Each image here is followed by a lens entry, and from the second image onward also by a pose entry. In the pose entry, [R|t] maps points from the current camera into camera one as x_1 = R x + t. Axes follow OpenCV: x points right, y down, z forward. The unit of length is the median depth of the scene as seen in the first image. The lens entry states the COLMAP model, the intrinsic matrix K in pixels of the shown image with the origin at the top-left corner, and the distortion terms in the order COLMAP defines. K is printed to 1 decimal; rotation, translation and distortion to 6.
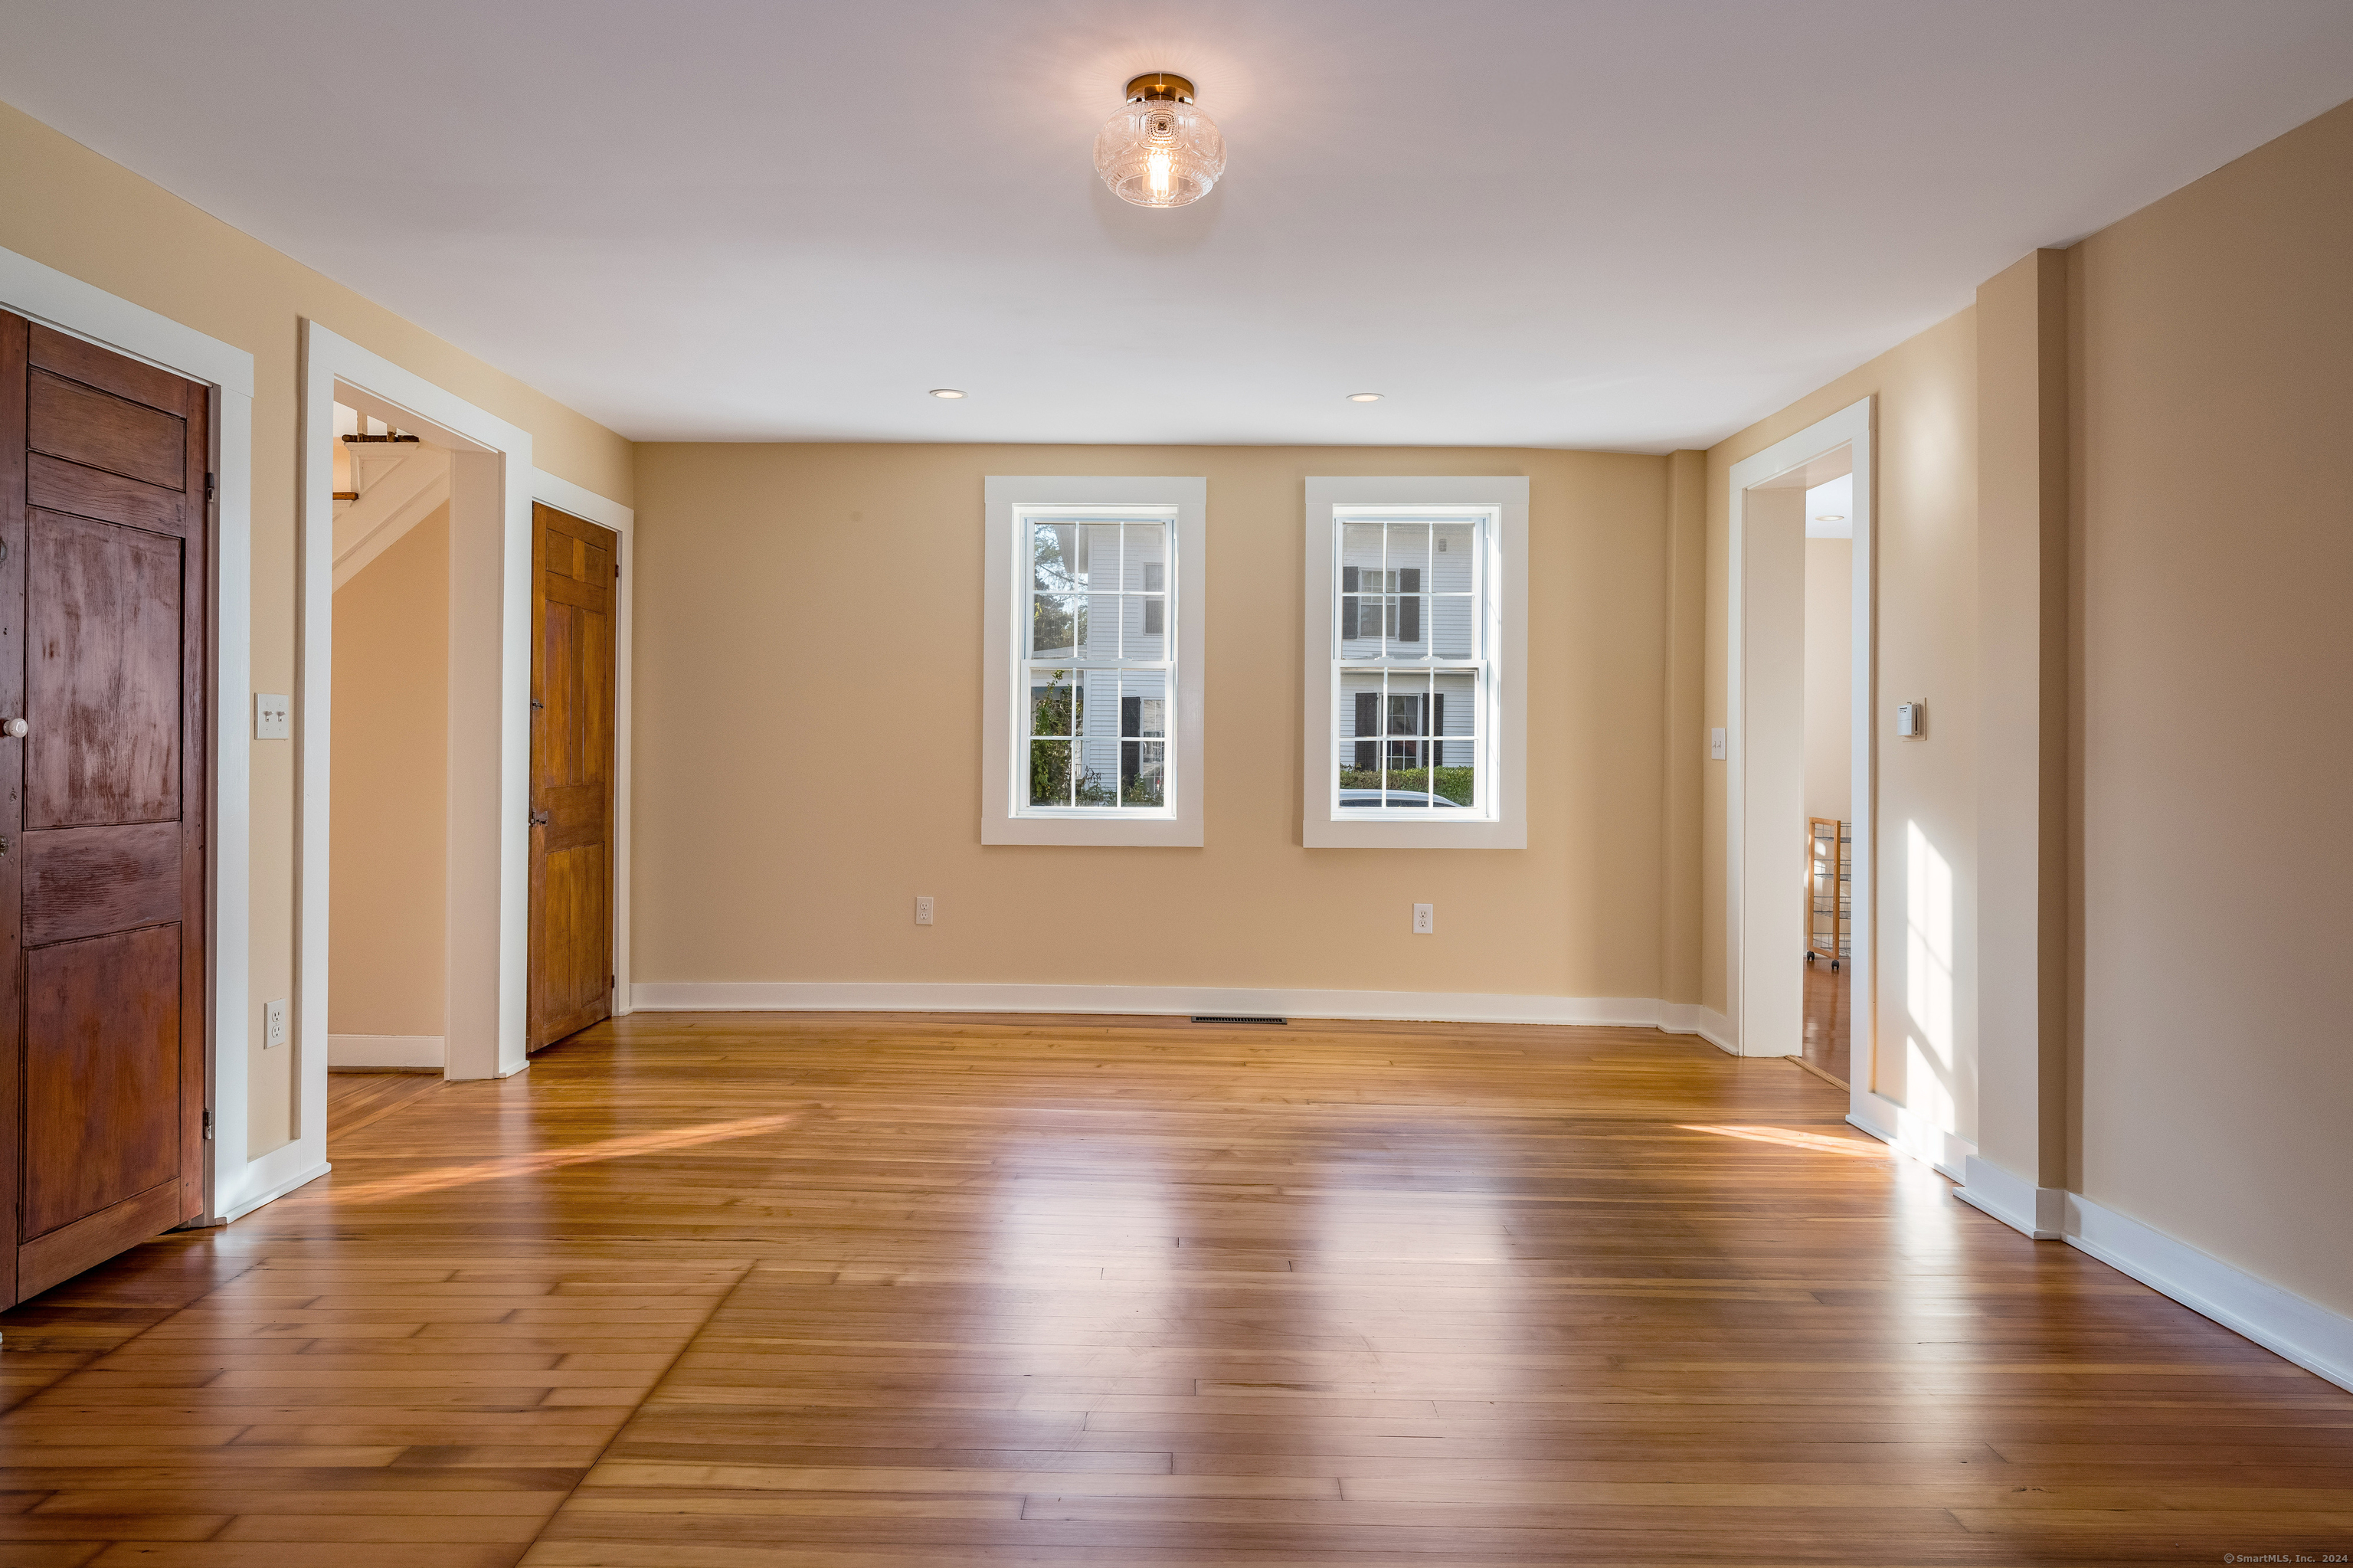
lens RADIAL K [[1326.5, 0, 1163.0], [0, 1326.5, 766.1], [0, 0, 1]] dist [0.003768, 0.001201]
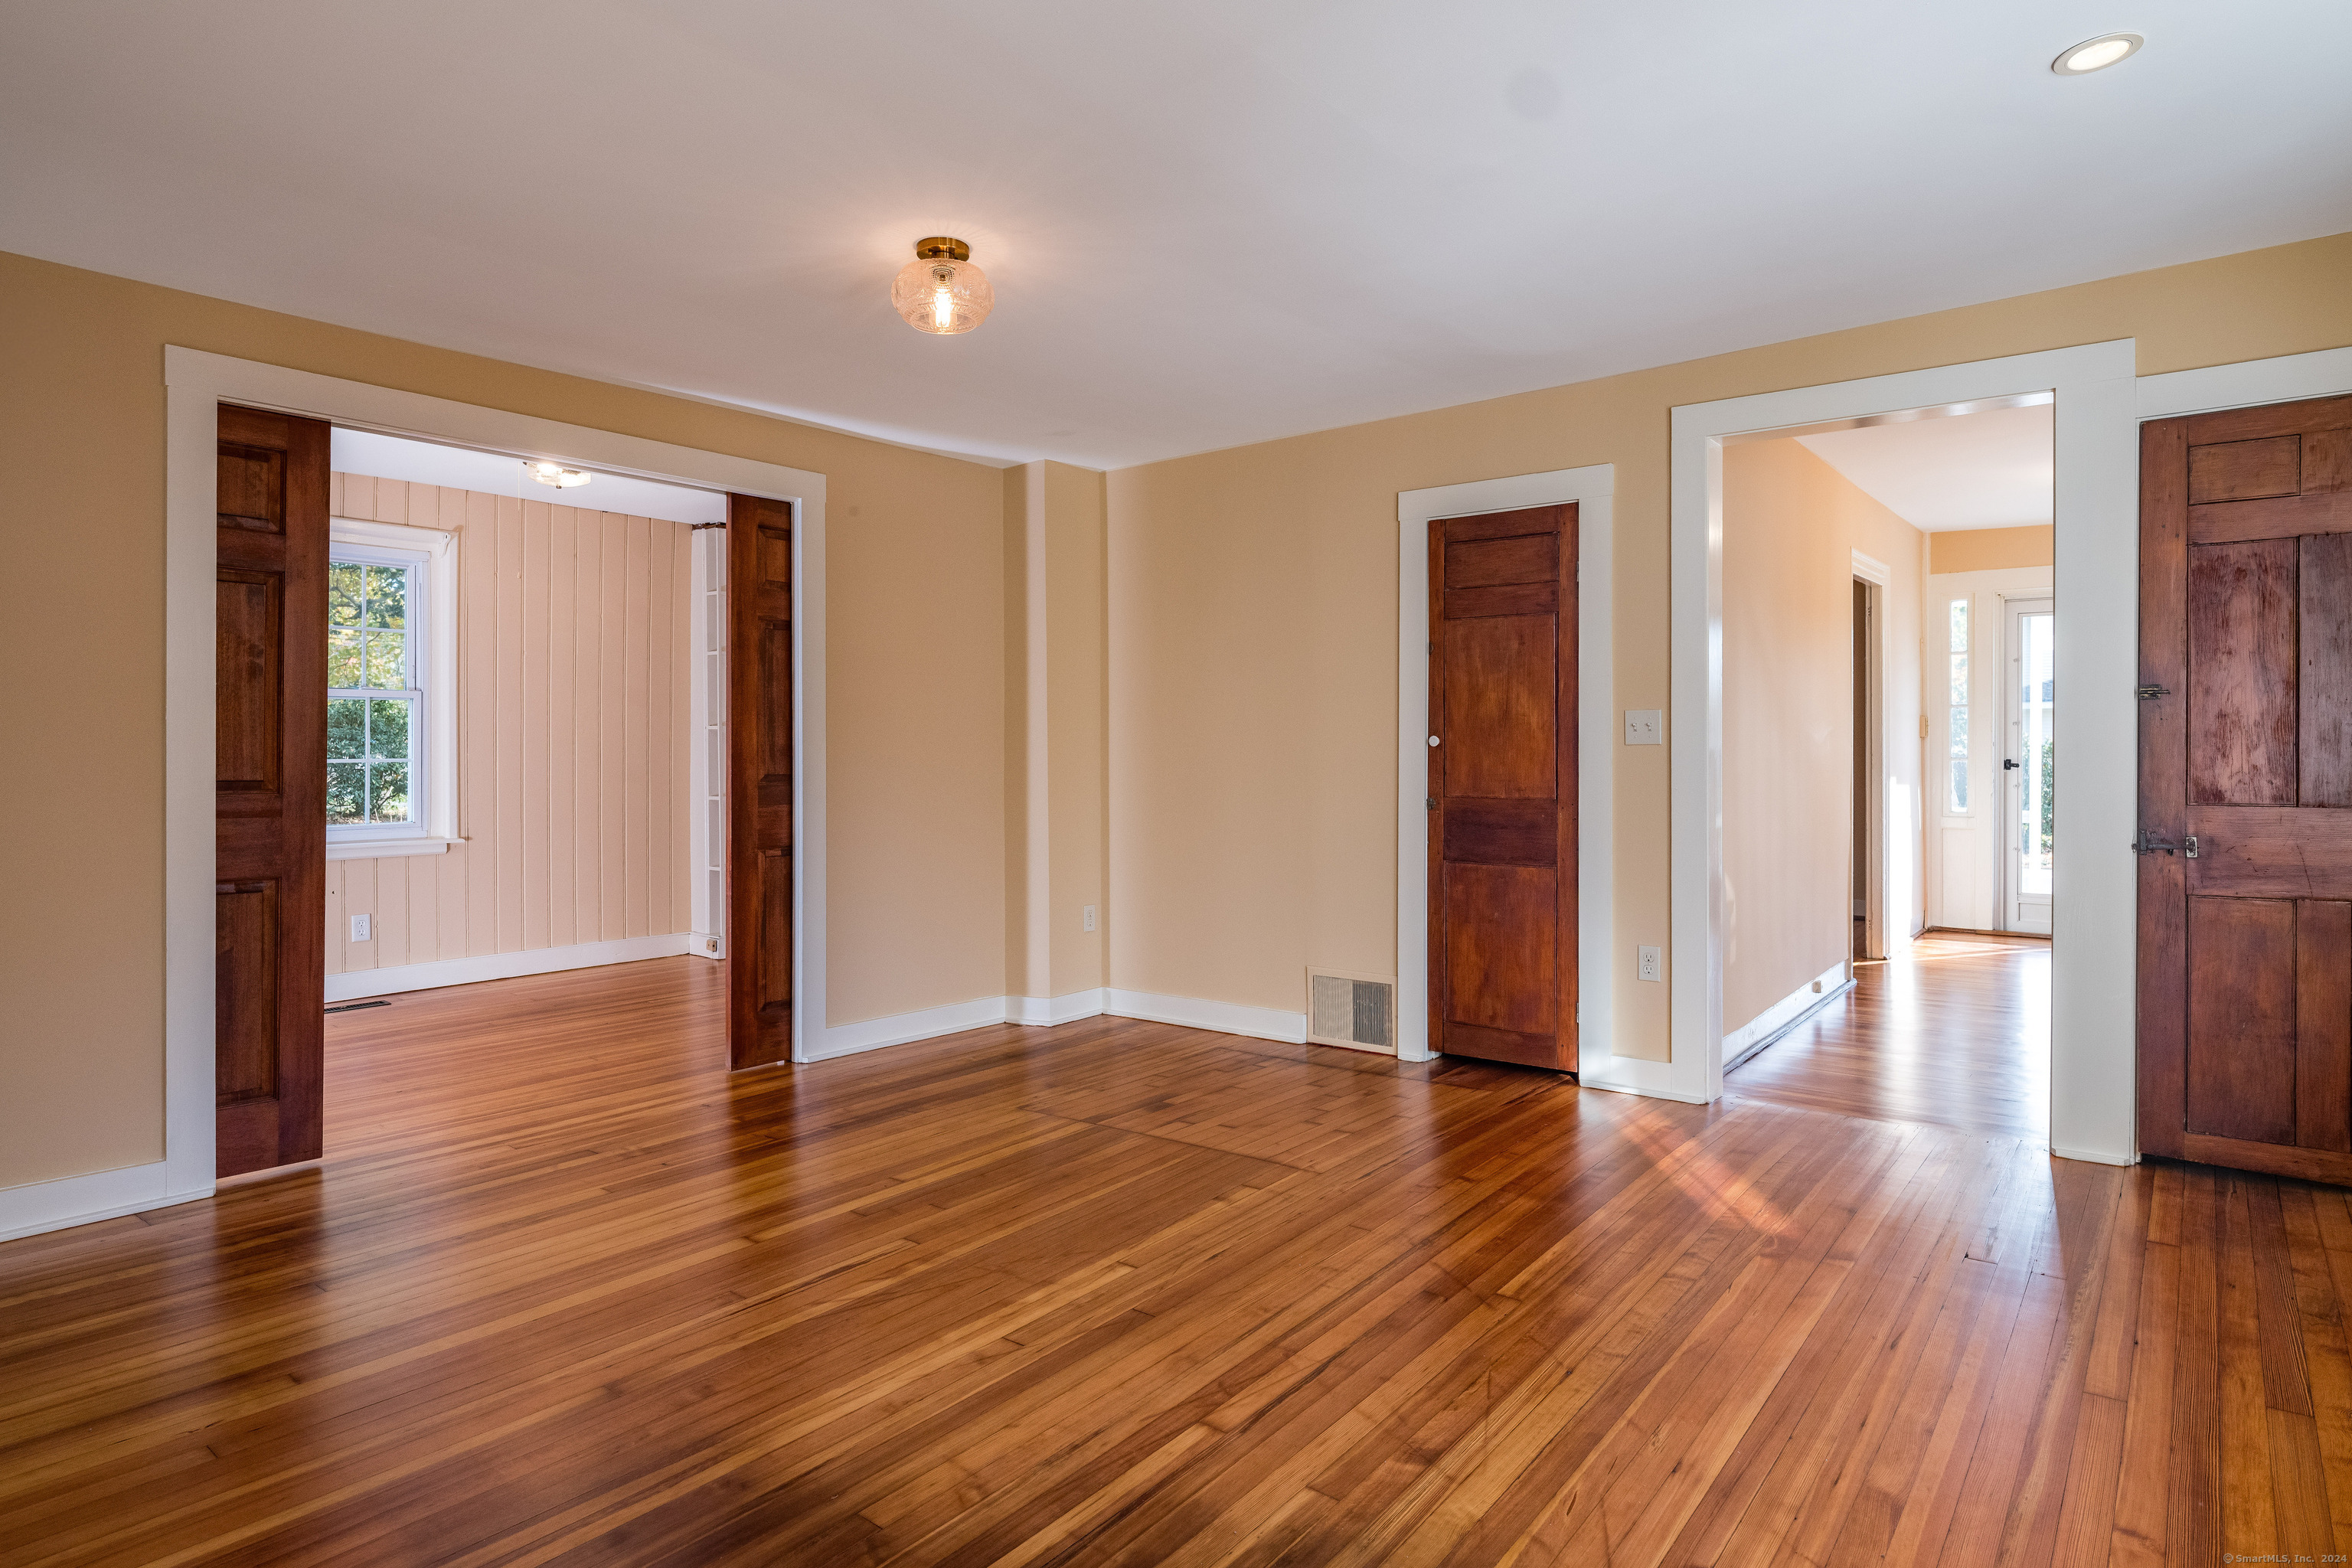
lens RADIAL K [[1325.8, 0, 1170.3], [0, 1325.8, 772.0], [0, 0, 1]] dist [0.003768, 0.001201]
pose [[-0.632649, 0.013379, -0.774323, 0.683193], [-0.002780, 0.999805, 0.019547, -0.018094], [0.774433, 0.014519, -0.632489, 1.575686]]
